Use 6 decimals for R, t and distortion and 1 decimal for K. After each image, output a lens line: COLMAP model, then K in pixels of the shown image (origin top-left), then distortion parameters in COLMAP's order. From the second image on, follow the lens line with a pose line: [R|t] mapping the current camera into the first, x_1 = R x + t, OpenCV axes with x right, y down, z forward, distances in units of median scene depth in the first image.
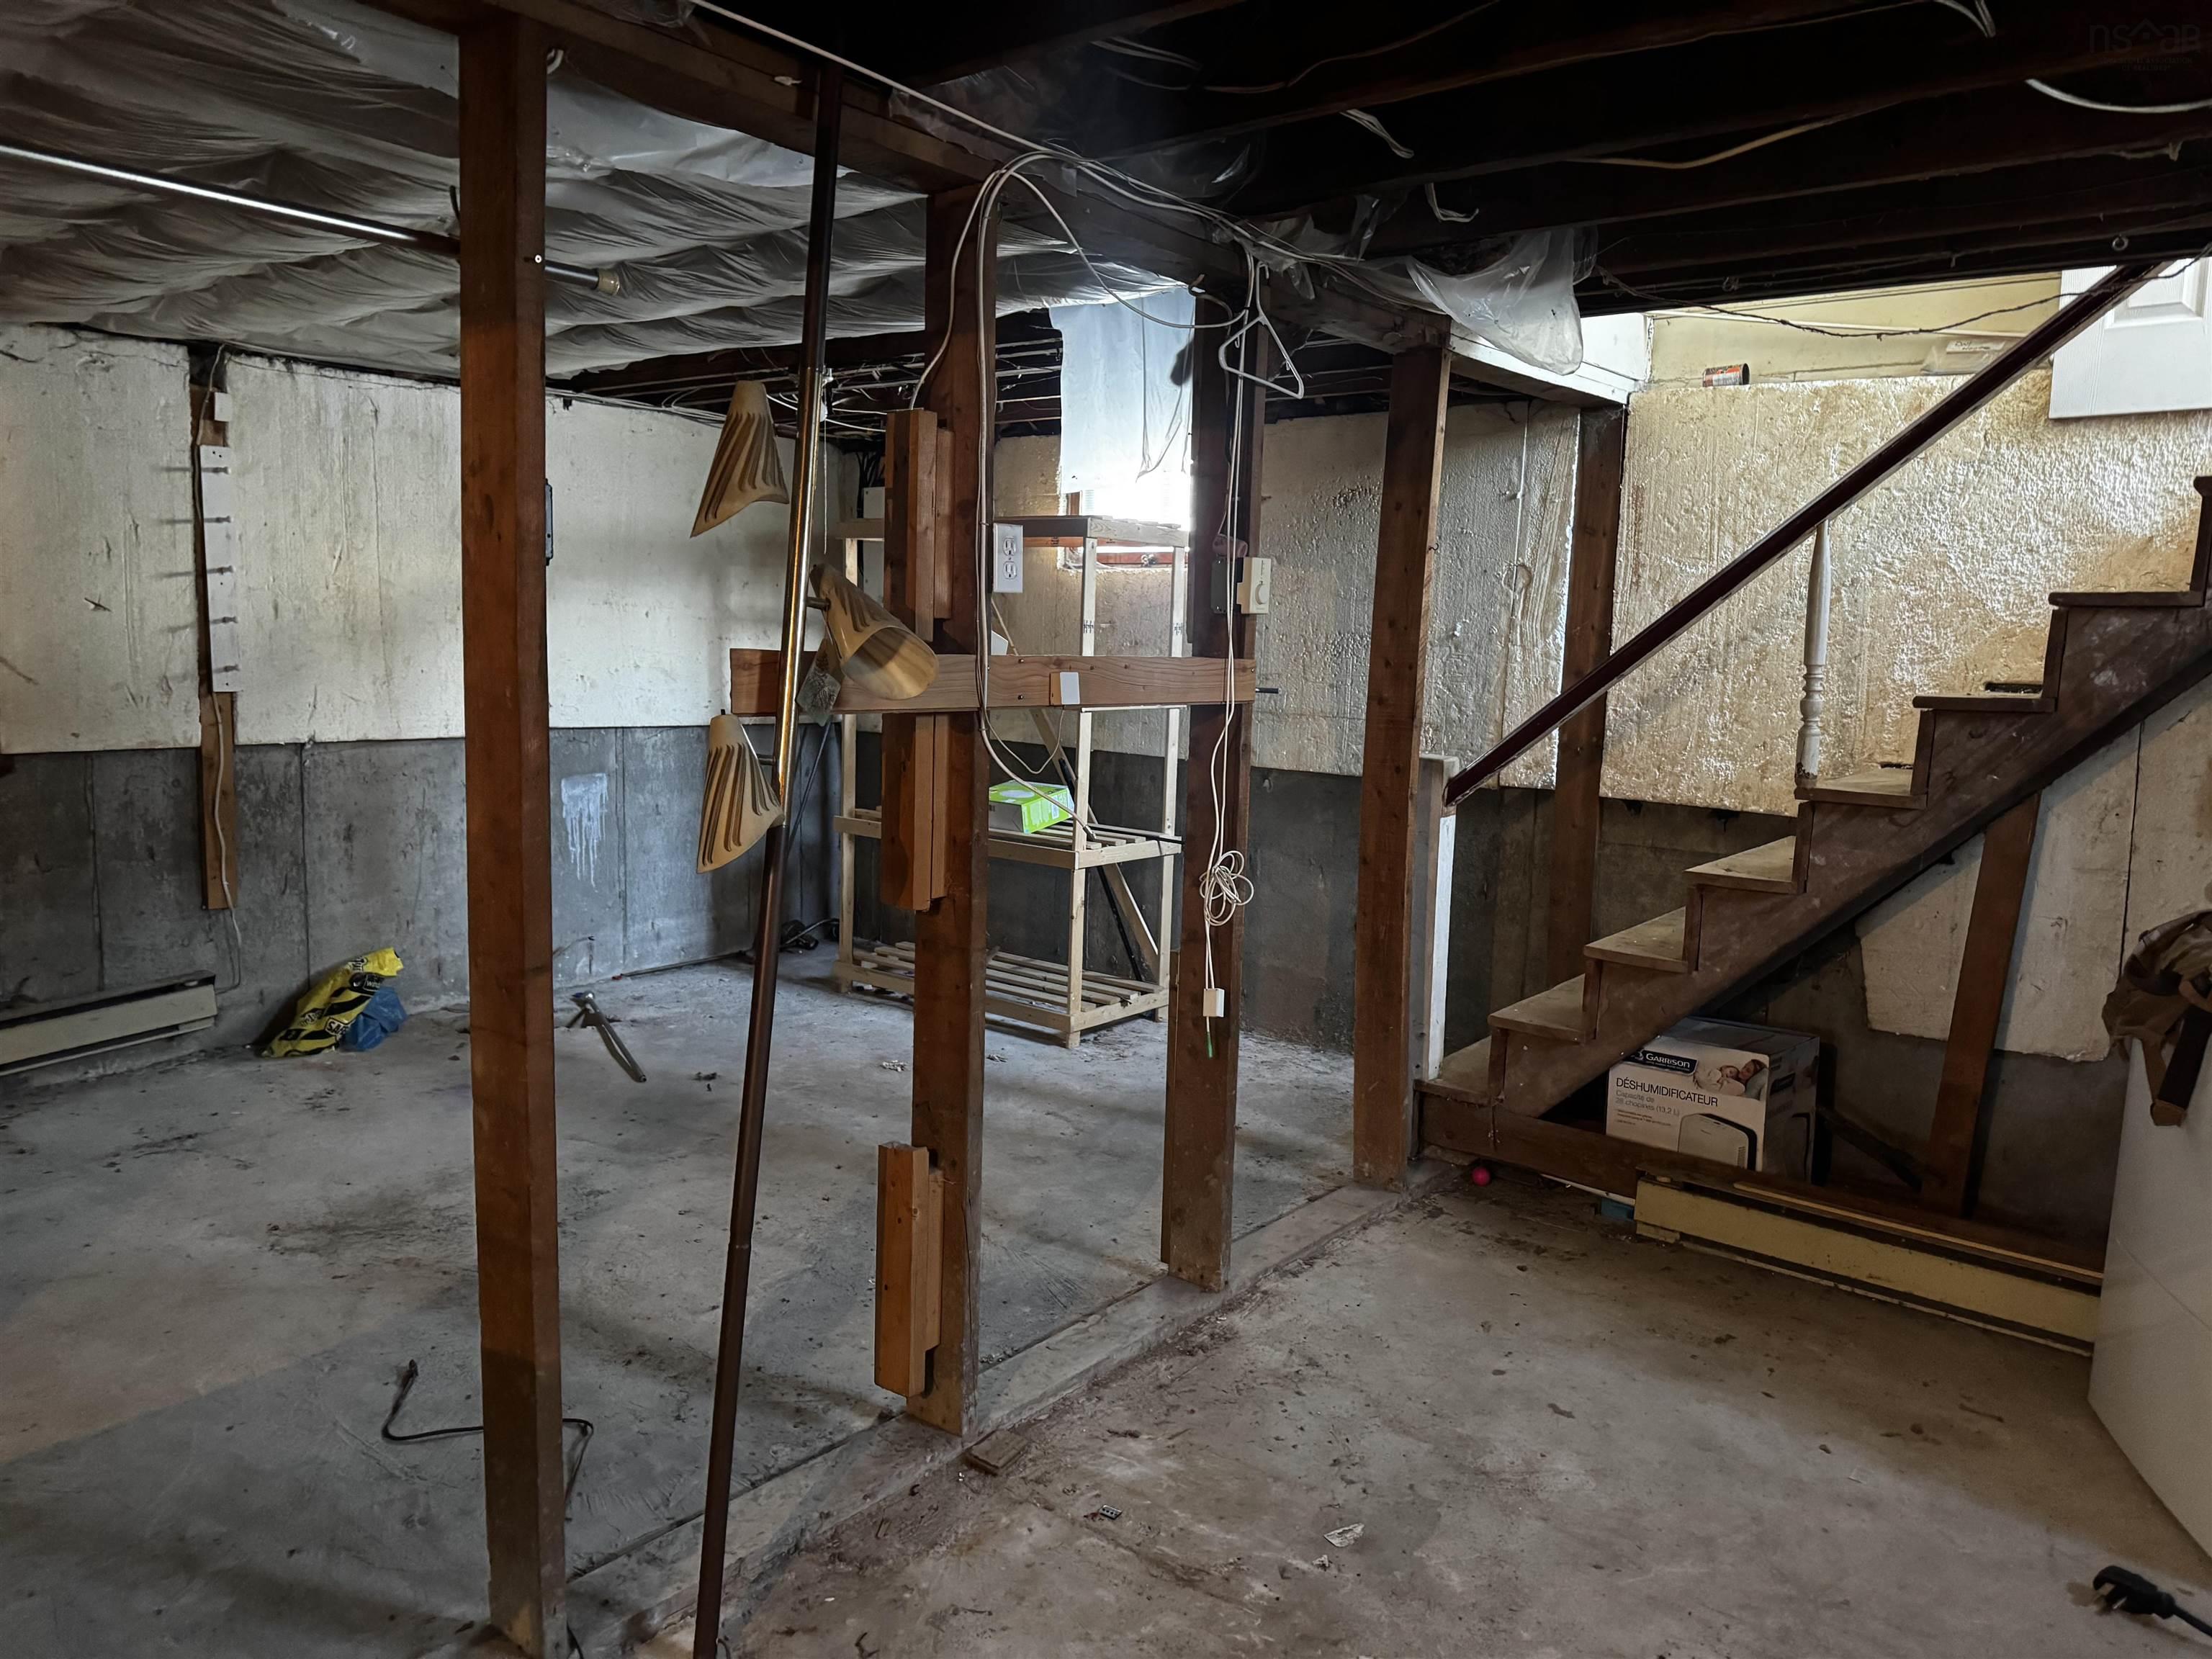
lens RADIAL K [[1568.0, 0, 1106.0], [0, 1568.0, 829.5], [0, 0, 1]] dist [0.000176, -0.001566]
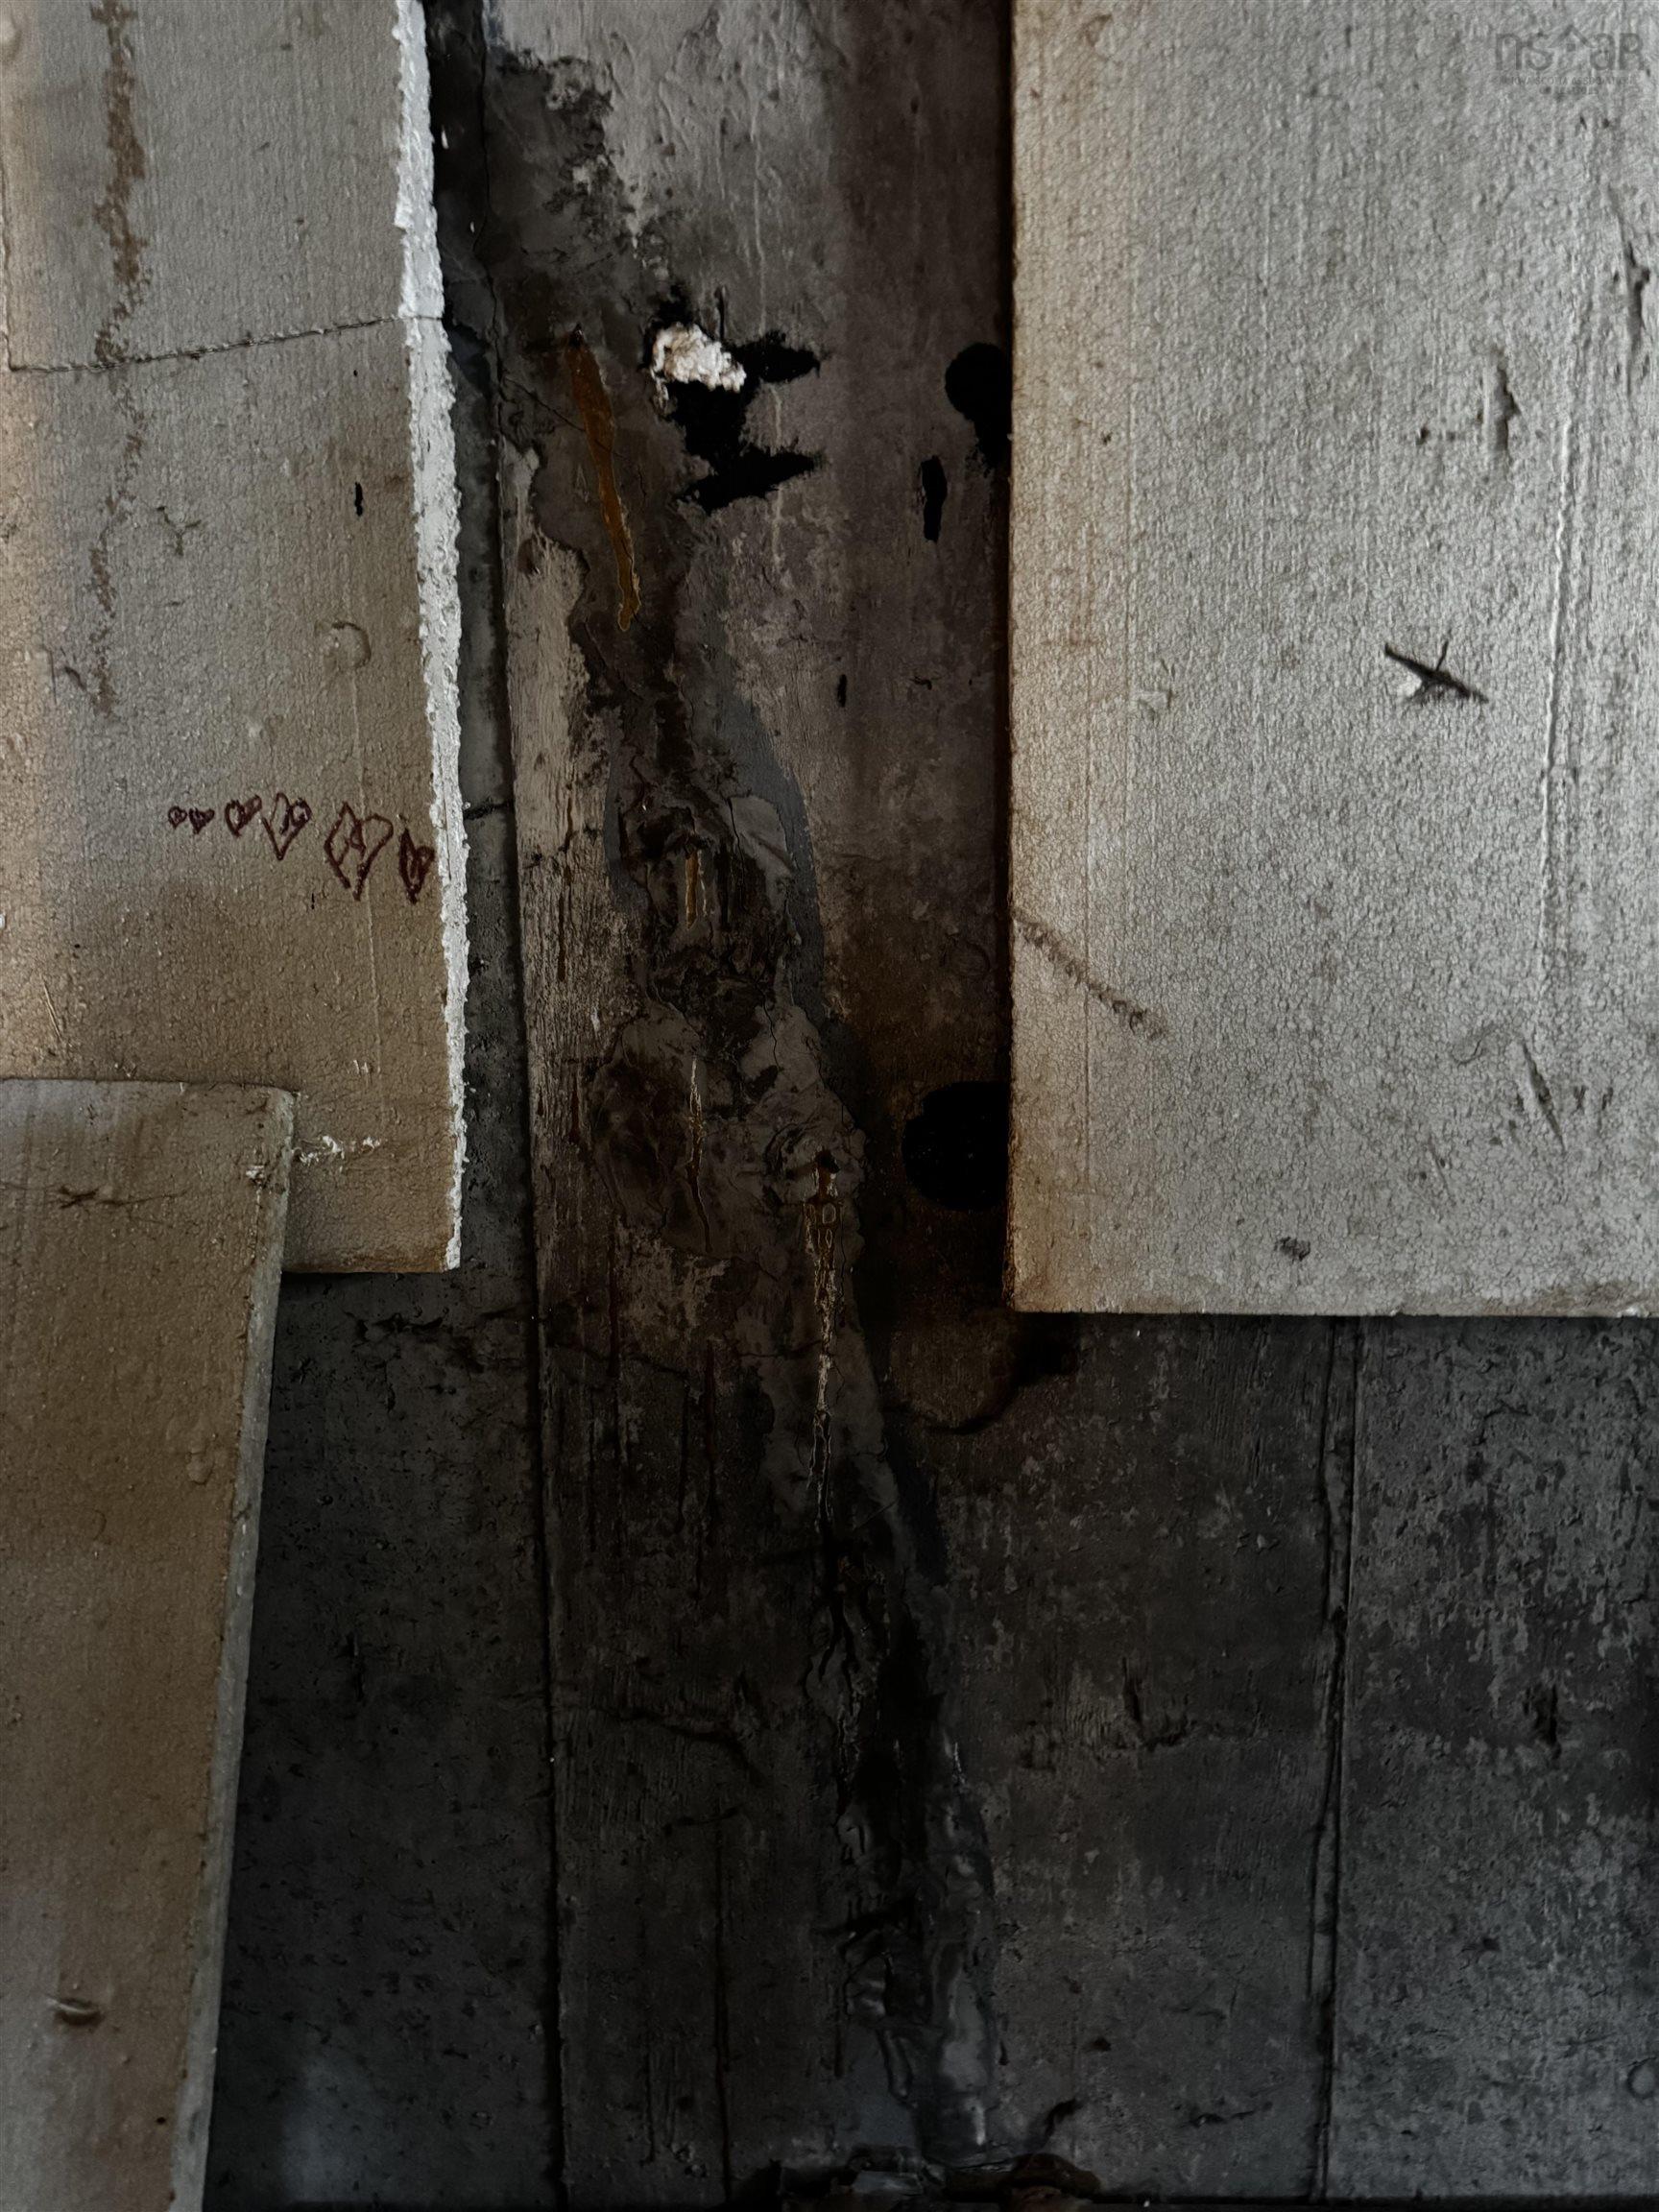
lens RADIAL K [[1568.0, 0, 829.5], [0, 1568.0, 1106.0], [0, 0, 1]] dist [0.000176, -0.001566]
pose [[0.550046, 0.098355, -0.829322, -0.492658], [-0.069583, 0.994985, 0.071851, -0.091304], [0.832230, 0.018186, 0.554132, 0.794683]]
